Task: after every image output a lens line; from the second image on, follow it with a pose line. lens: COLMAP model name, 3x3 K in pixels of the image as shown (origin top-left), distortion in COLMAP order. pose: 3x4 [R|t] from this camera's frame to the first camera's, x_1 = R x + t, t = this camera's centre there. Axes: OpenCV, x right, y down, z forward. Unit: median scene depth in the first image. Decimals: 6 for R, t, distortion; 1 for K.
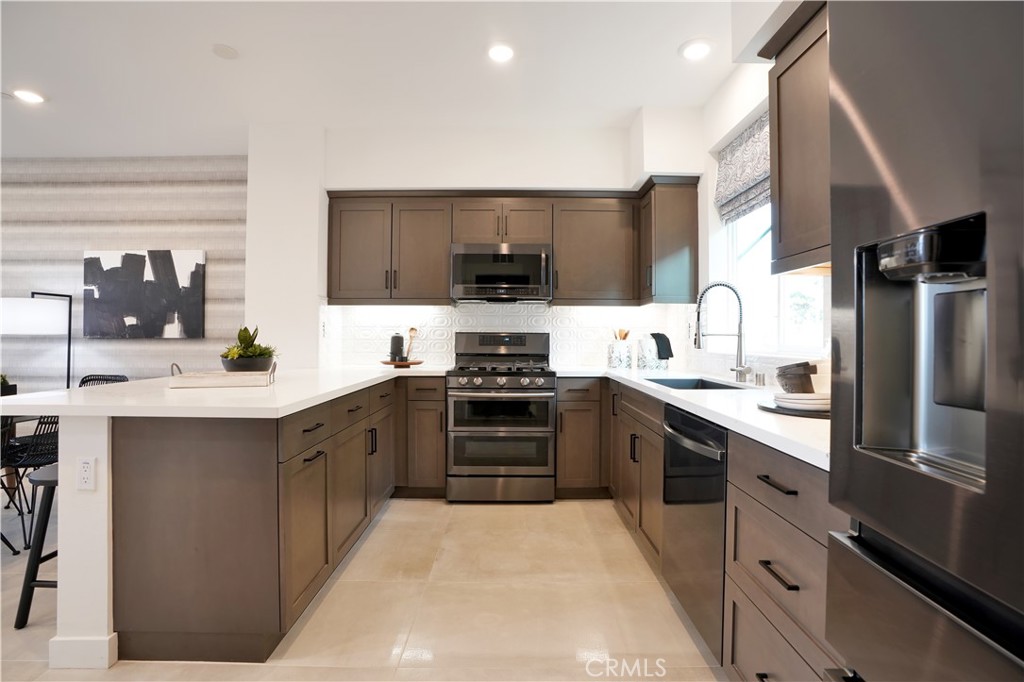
lens RADIAL K [[494.9, 0, 506.8], [0, 494.9, 334.3], [0, 0, 1]] dist [-0.080516, 0.034584]
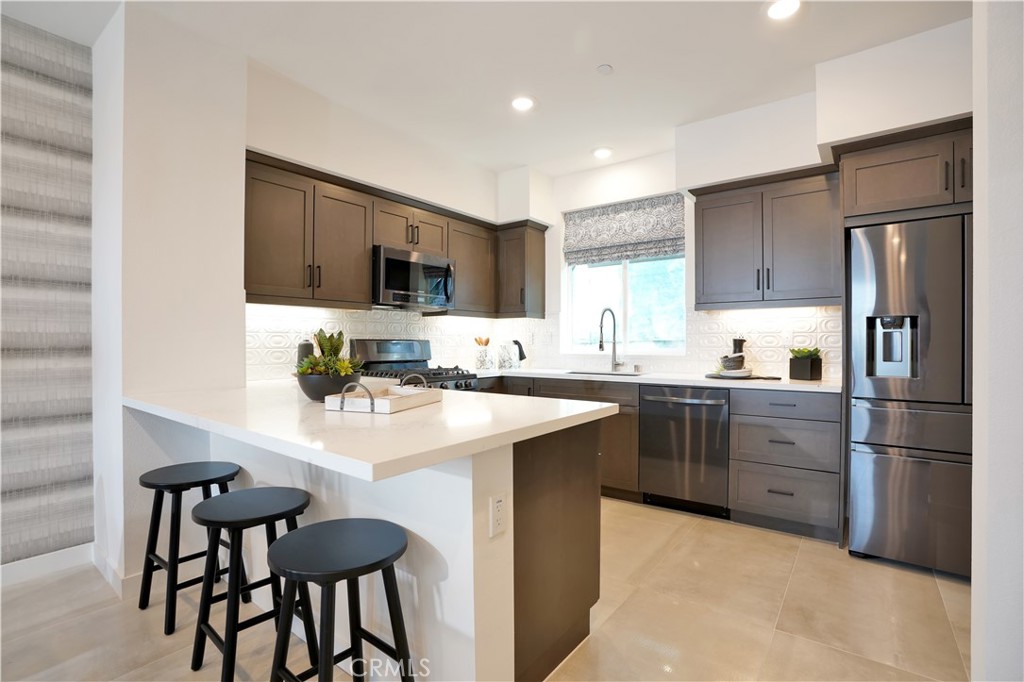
lens RADIAL K [[480.2, 0, 508.9], [0, 480.2, 347.8], [0, 0, 1]] dist [-0.074215, 0.031118]
pose [[0.604267, -0.010781, 0.796709, -0.672814], [-0.000605, 0.999902, 0.013989, -0.000325], [-0.796782, -0.008935, 0.604201, 0.244749]]
